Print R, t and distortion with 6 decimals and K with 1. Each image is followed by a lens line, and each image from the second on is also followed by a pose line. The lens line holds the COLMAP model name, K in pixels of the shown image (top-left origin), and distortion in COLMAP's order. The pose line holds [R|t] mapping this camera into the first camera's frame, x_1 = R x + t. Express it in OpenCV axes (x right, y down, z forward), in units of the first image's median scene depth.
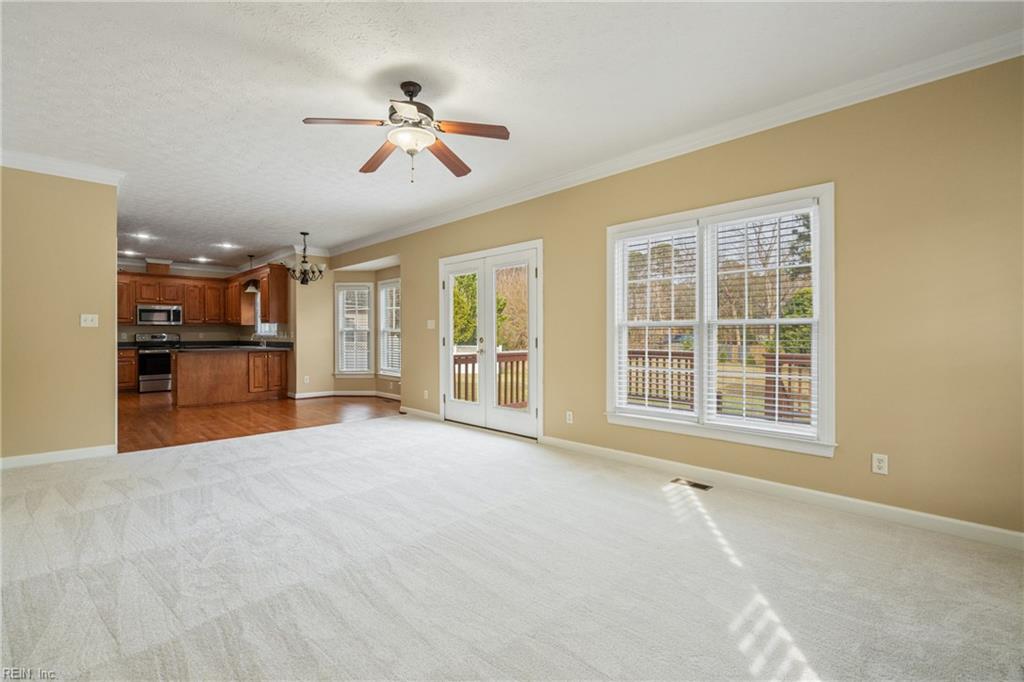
lens RADIAL K [[465.1, 0, 513.6], [0, 465.1, 333.1], [0, 0, 1]] dist [-0.002724, 0.000420]
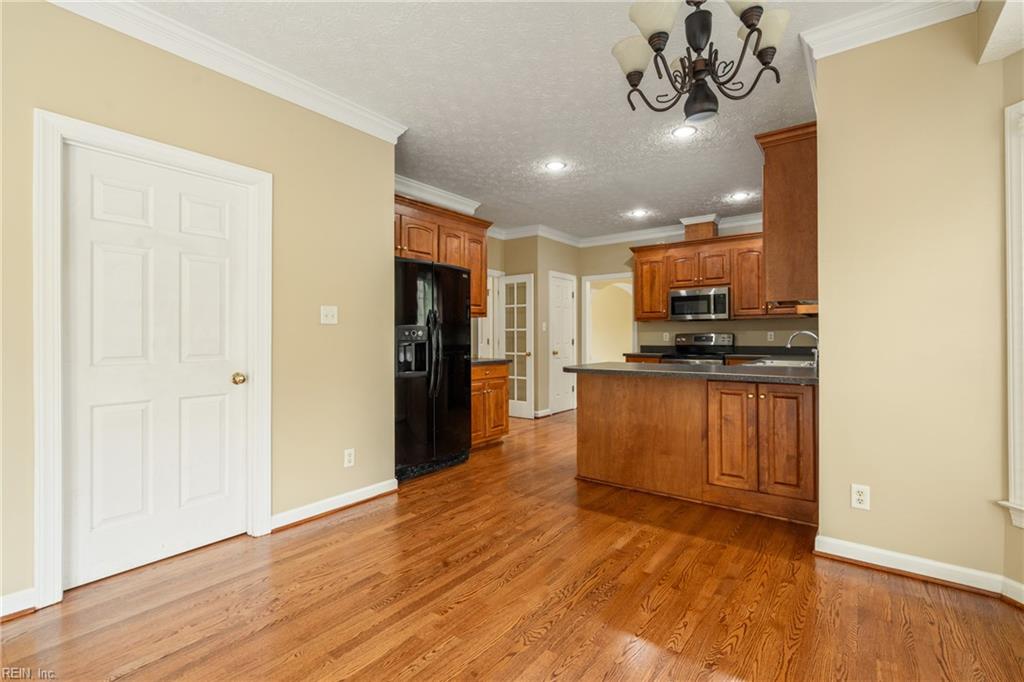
lens RADIAL K [[465.1, 0, 513.6], [0, 465.1, 333.1], [0, 0, 1]] dist [-0.002724, 0.000420]
pose [[0.159429, -0.005521, -0.987194, -0.181164], [0.002944, 0.999983, -0.005117, 0.002951], [0.987205, -0.002091, 0.159442, 0.663816]]
